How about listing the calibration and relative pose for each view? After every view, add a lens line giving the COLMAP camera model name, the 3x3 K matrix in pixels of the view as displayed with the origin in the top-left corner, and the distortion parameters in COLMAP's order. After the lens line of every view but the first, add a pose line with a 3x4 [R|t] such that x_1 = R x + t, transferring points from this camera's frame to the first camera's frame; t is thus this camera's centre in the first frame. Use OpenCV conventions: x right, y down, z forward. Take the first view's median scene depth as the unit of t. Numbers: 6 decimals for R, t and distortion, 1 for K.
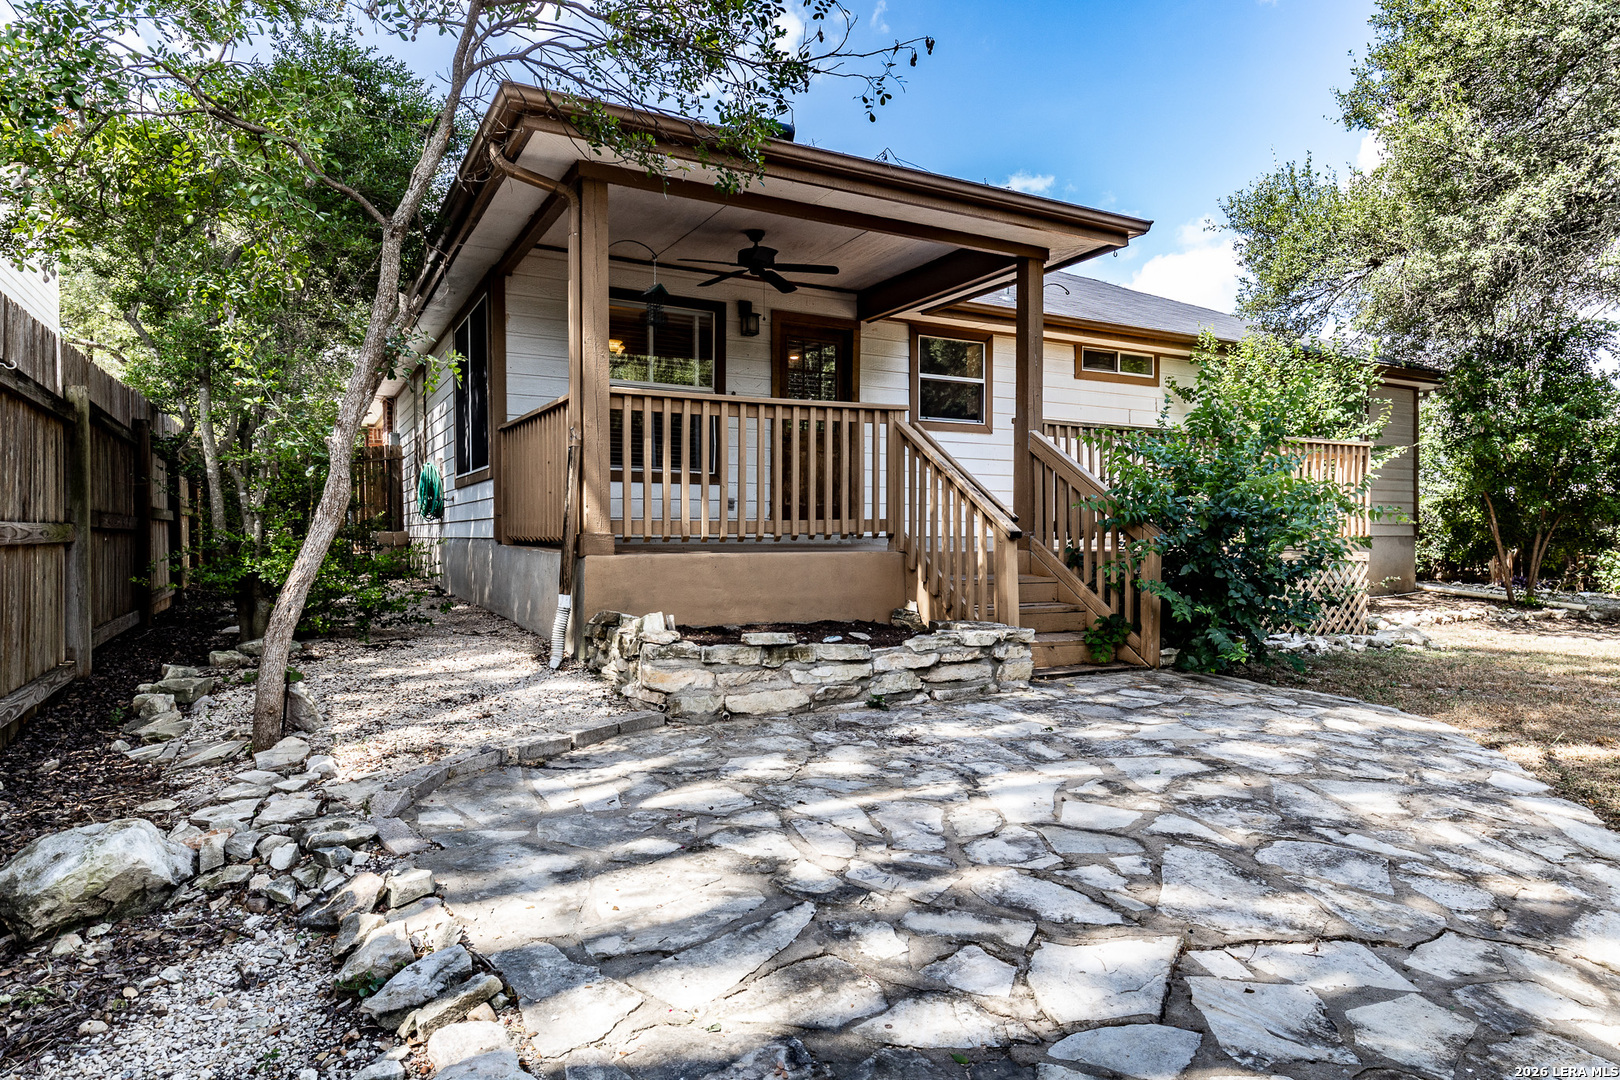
lens RADIAL K [[912.7, 0, 807.0], [0, 912.7, 537.4], [0, 0, 1]] dist [-0.004357, -0.000121]
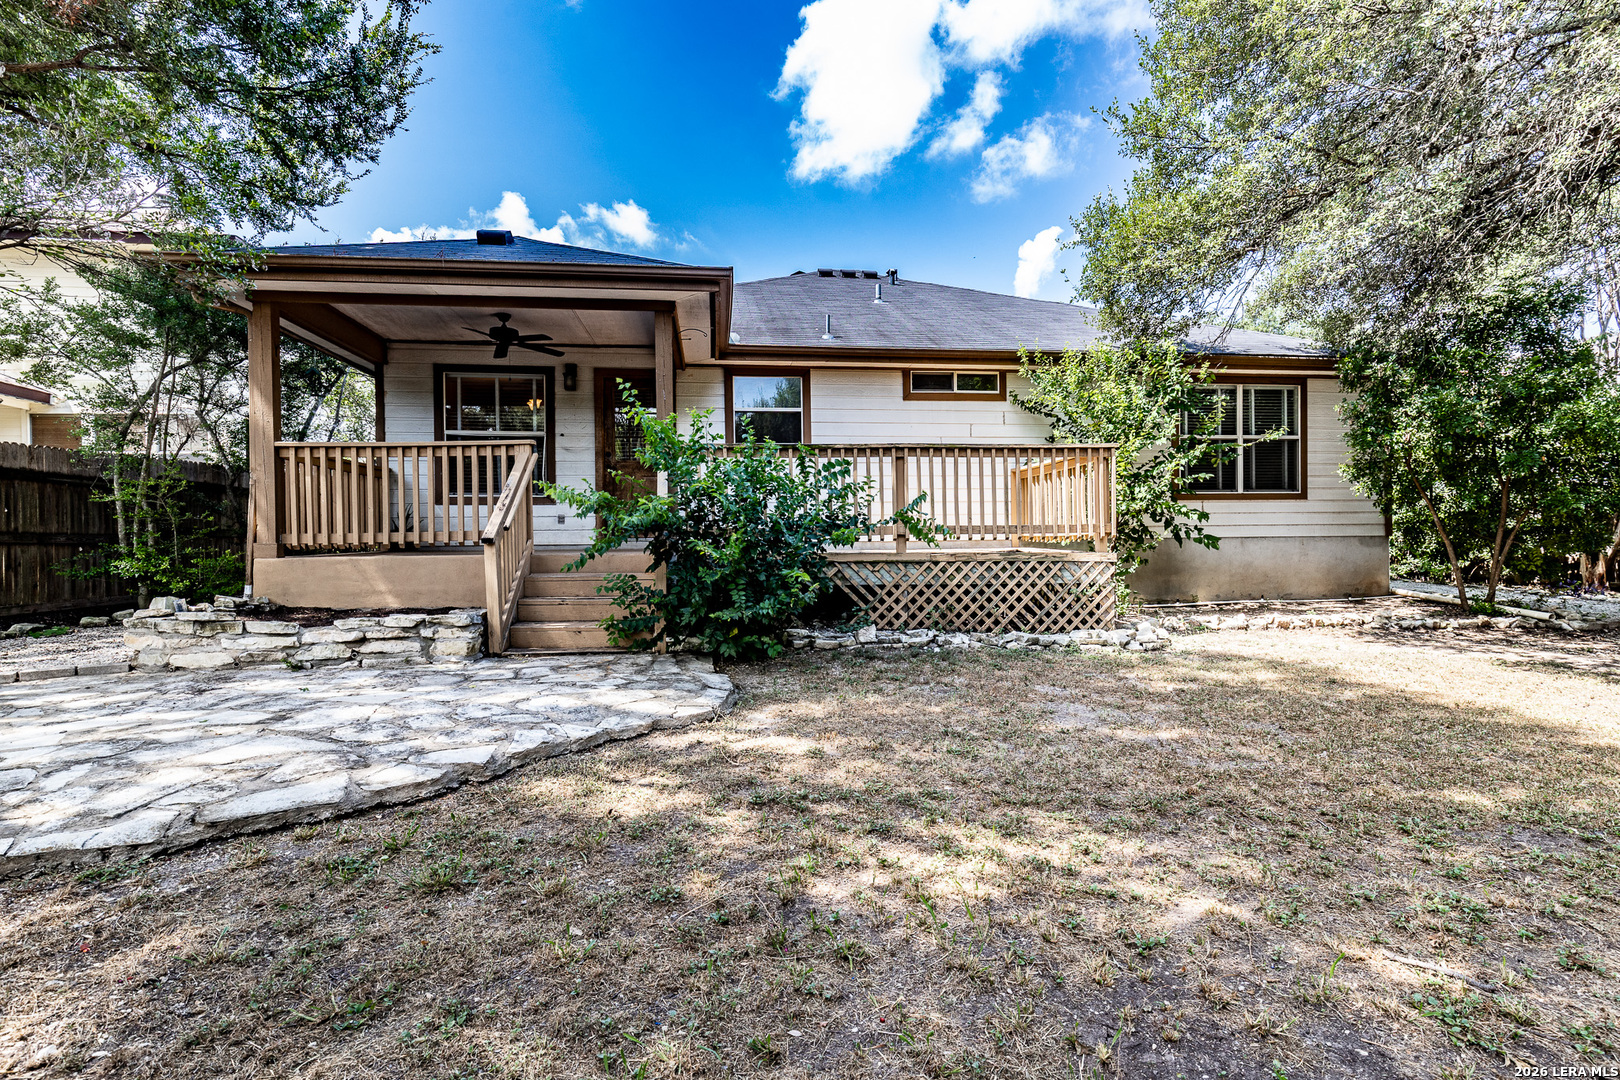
lens RADIAL K [[738.3, 0, 809.2], [0, 738.3, 543.7], [0, 0, 1]] dist [0.006553, -0.000241]
pose [[0.933749, -0.009011, -0.357815, 1.067677], [0.009552, 0.999954, -0.000256, 0.005326], [0.357801, -0.003179, 0.933792, 0.214062]]
